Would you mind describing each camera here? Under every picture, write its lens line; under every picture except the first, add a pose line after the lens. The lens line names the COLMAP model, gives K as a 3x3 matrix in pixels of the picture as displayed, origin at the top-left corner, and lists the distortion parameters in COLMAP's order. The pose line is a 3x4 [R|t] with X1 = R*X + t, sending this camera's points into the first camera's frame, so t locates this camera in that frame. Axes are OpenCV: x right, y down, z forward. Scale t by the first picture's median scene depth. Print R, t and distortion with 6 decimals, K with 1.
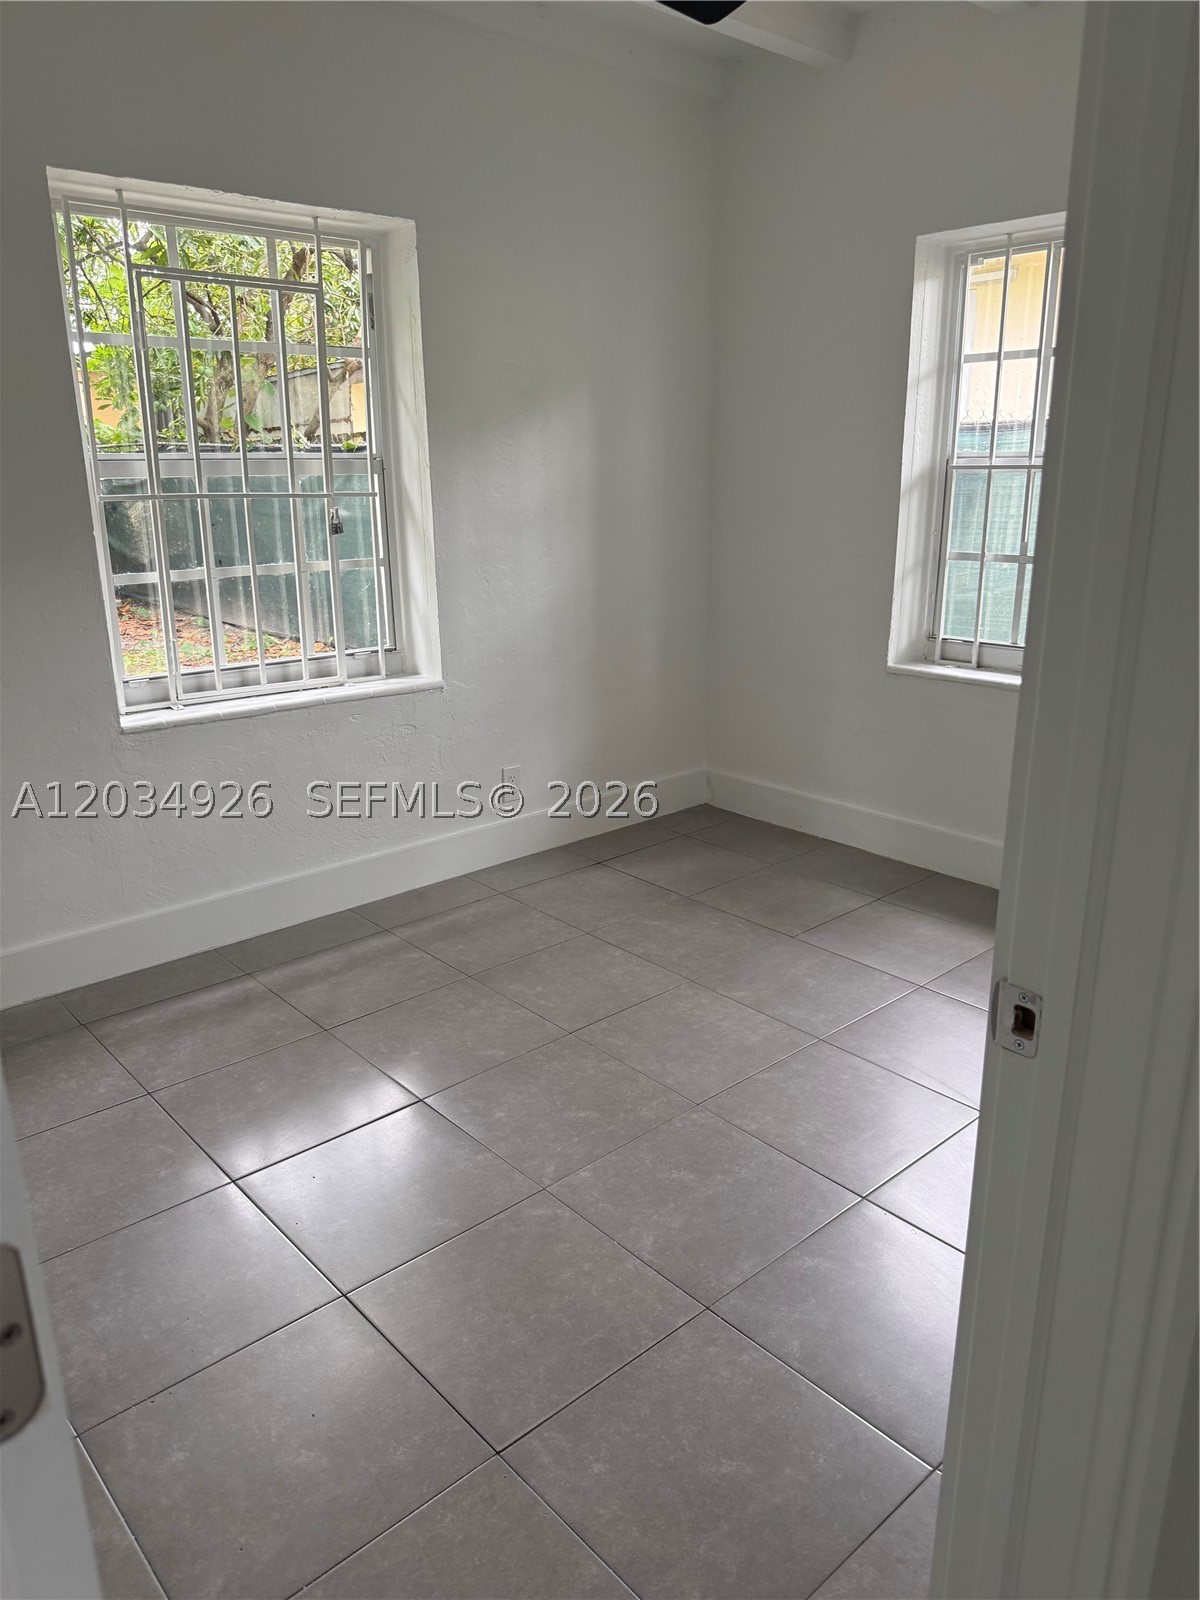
lens RADIAL K [[1128.4, 0, 593.0], [0, 1128.4, 802.2], [0, 0, 1]] dist [0.005360, -0.009397]
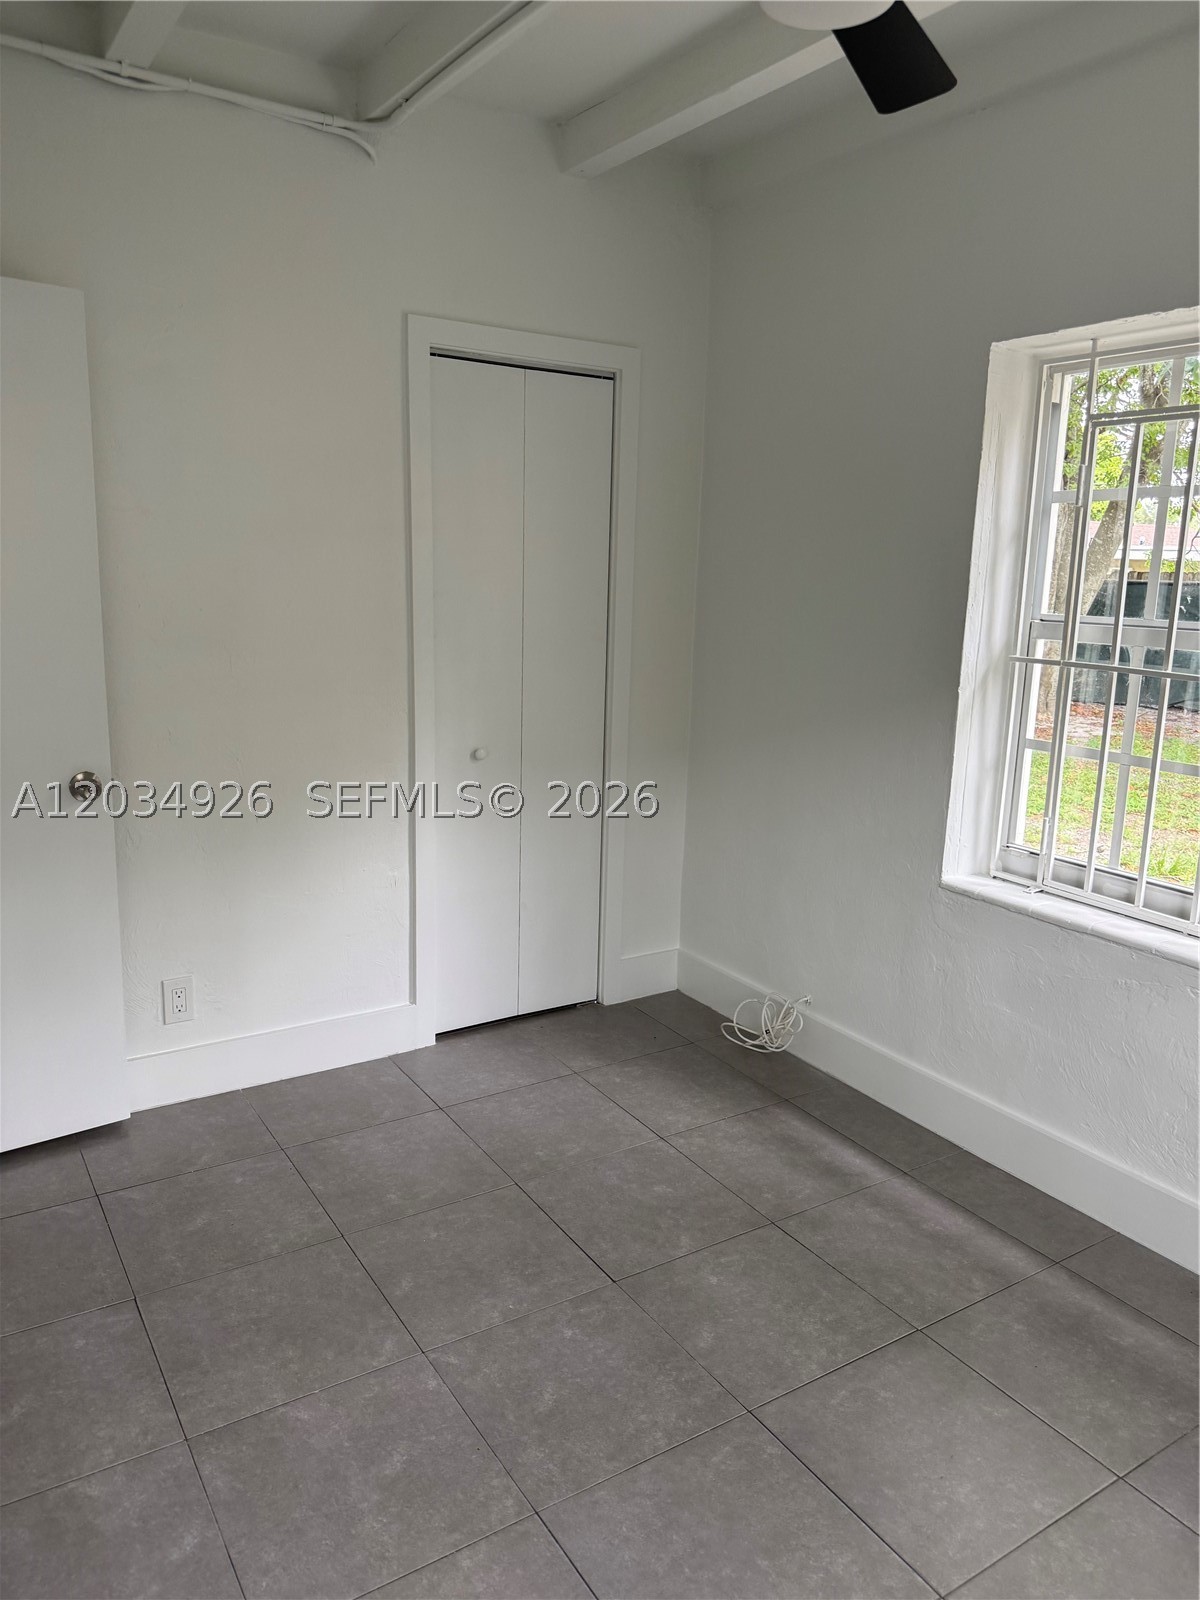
lens RADIAL K [[1128.4, 0, 595.4], [0, 1128.4, 789.5], [0, 0, 1]] dist [0.005360, -0.009397]
pose [[-0.156651, 0.202590, -0.966653, 0.597831], [-0.307051, 0.920247, 0.242624, -0.299683], [0.938712, 0.334818, -0.081952, 0.807094]]
